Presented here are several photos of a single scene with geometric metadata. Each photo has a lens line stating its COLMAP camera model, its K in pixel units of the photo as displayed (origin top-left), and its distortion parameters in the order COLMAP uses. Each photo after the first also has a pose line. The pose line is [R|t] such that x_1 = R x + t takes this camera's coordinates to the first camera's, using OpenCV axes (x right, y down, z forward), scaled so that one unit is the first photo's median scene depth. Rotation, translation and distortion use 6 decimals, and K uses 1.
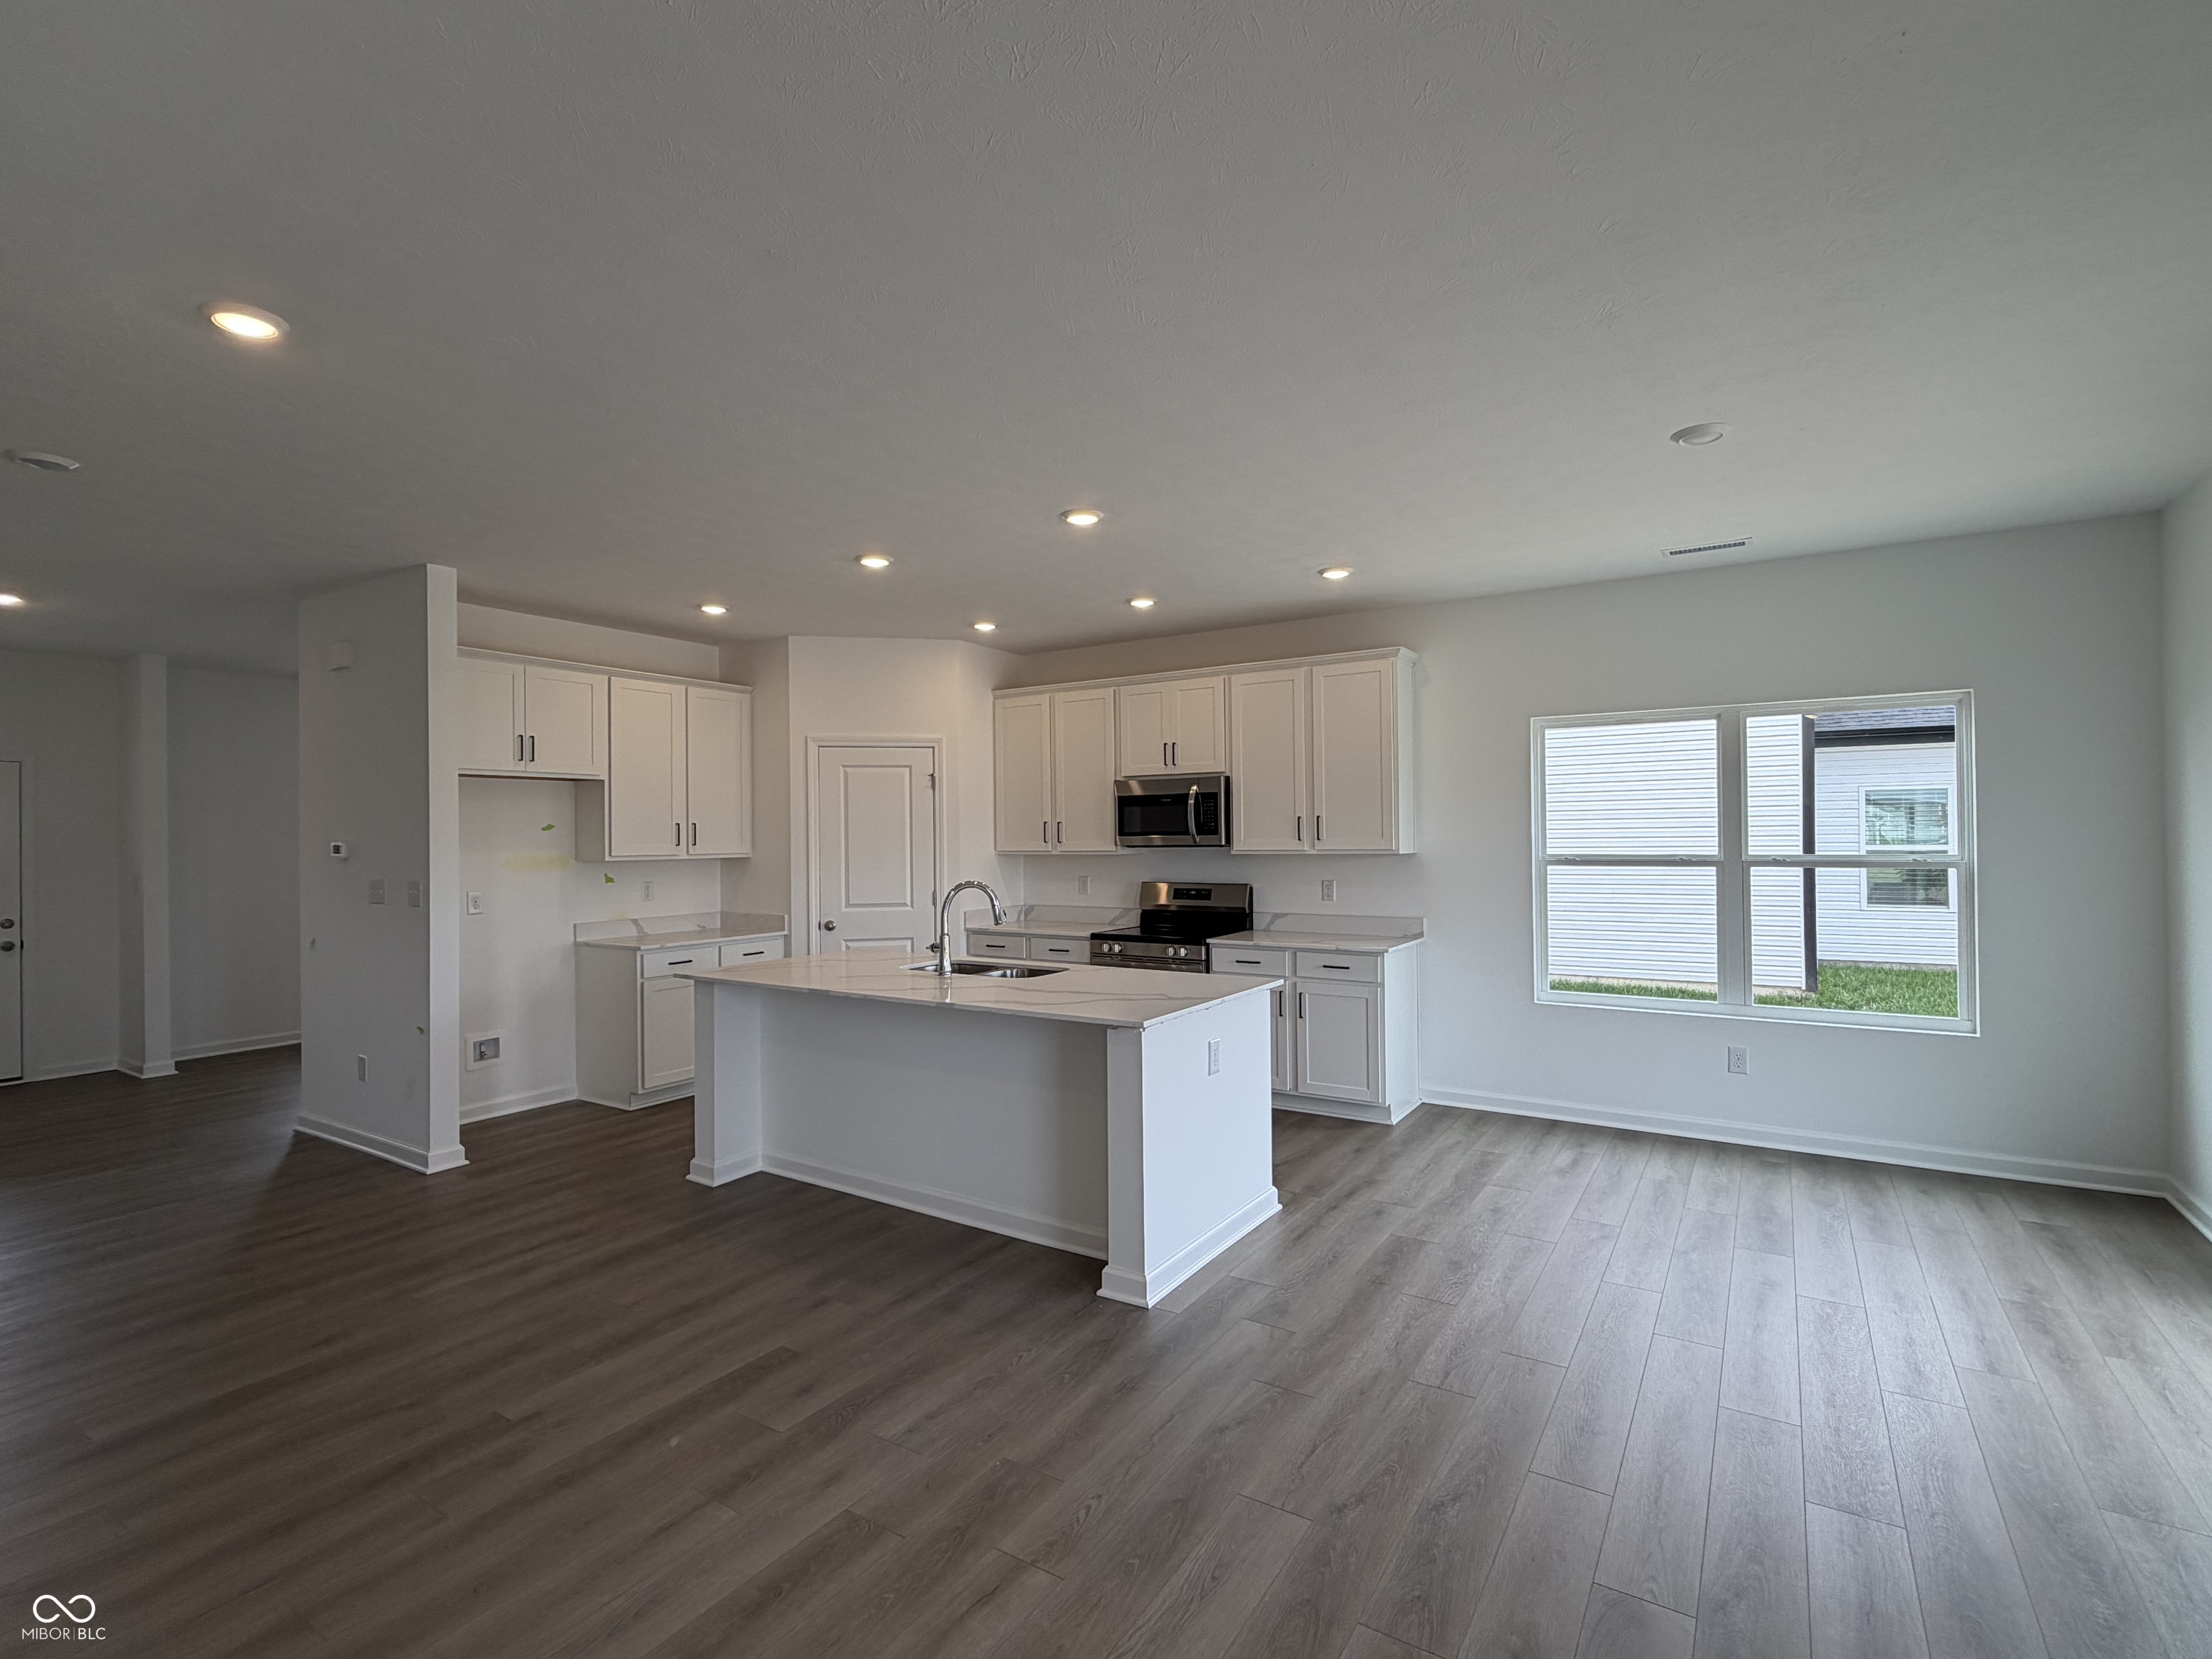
lens RADIAL K [[1042.7, 0, 1100.8], [0, 1042.7, 830.5], [0, 0, 1]] dist [-0.001633, 0.000794]
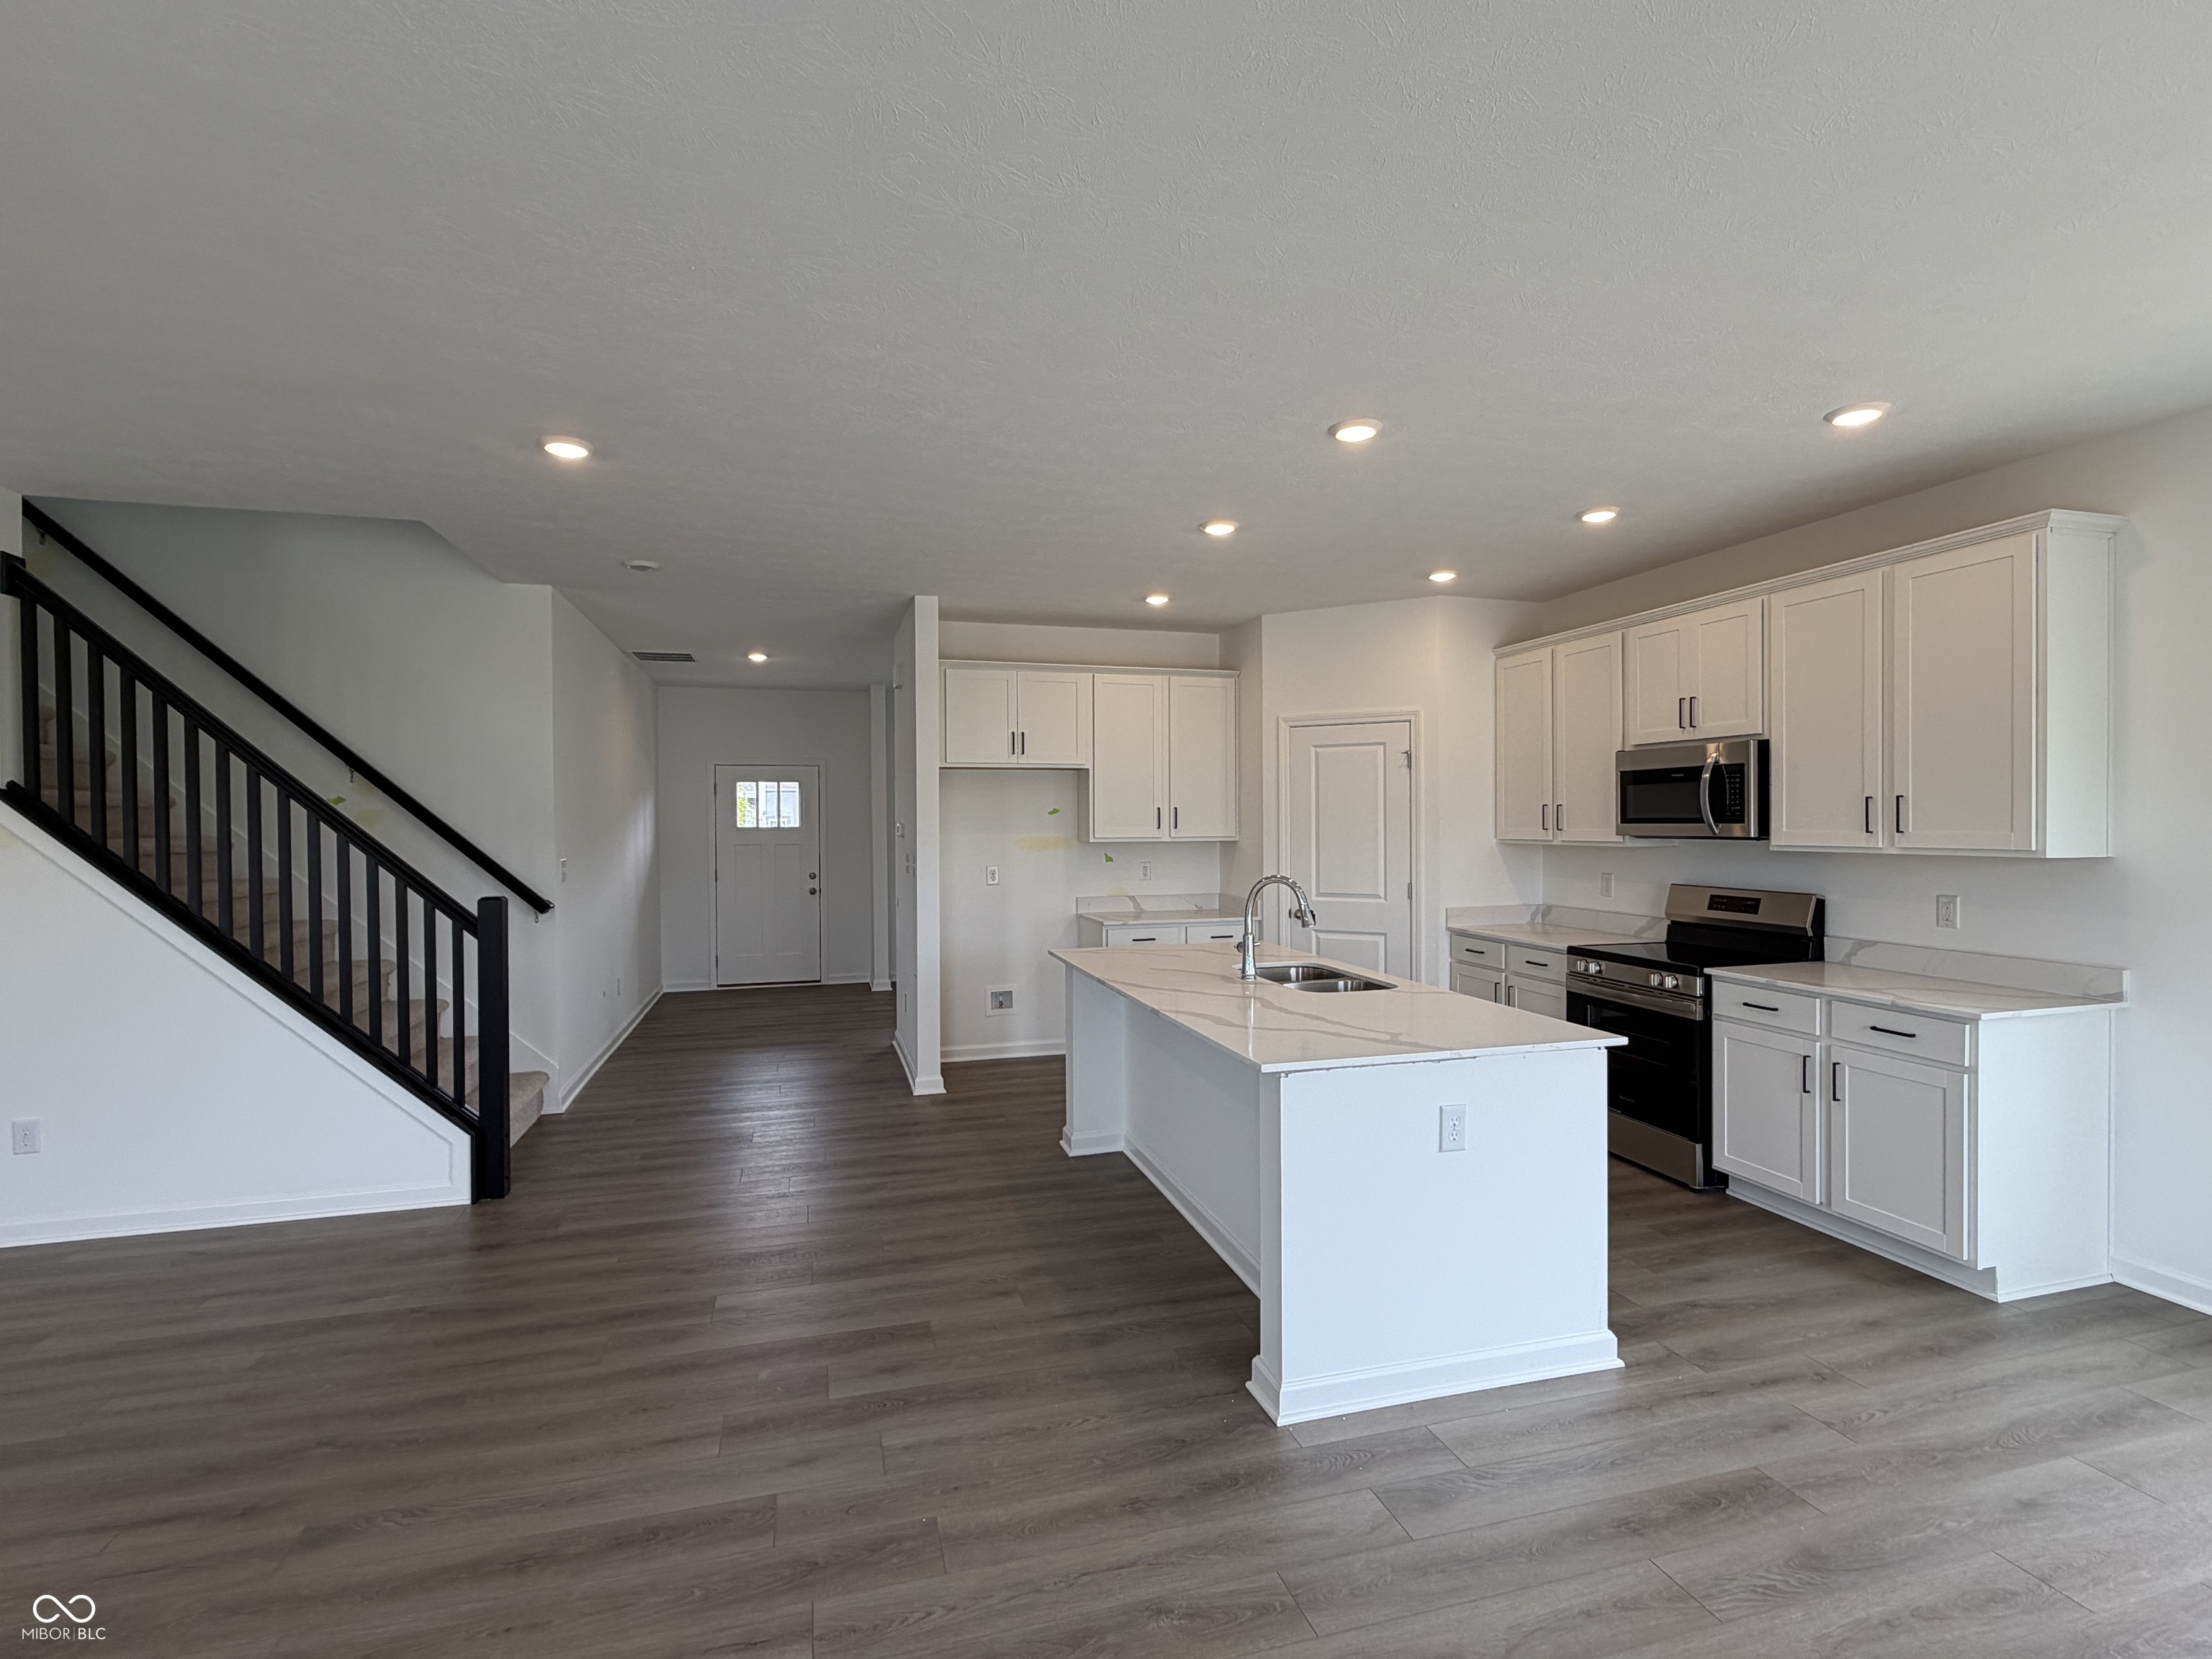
lens RADIAL K [[1042.7, 0, 1104.6], [0, 1042.7, 832.7], [0, 0, 1]] dist [-0.001633, 0.000794]
pose [[0.750594, 0.014419, -0.660606, 0.284815], [0.000496, 0.999749, 0.022385, -0.005951], [0.660763, -0.017130, 0.750399, 0.200782]]
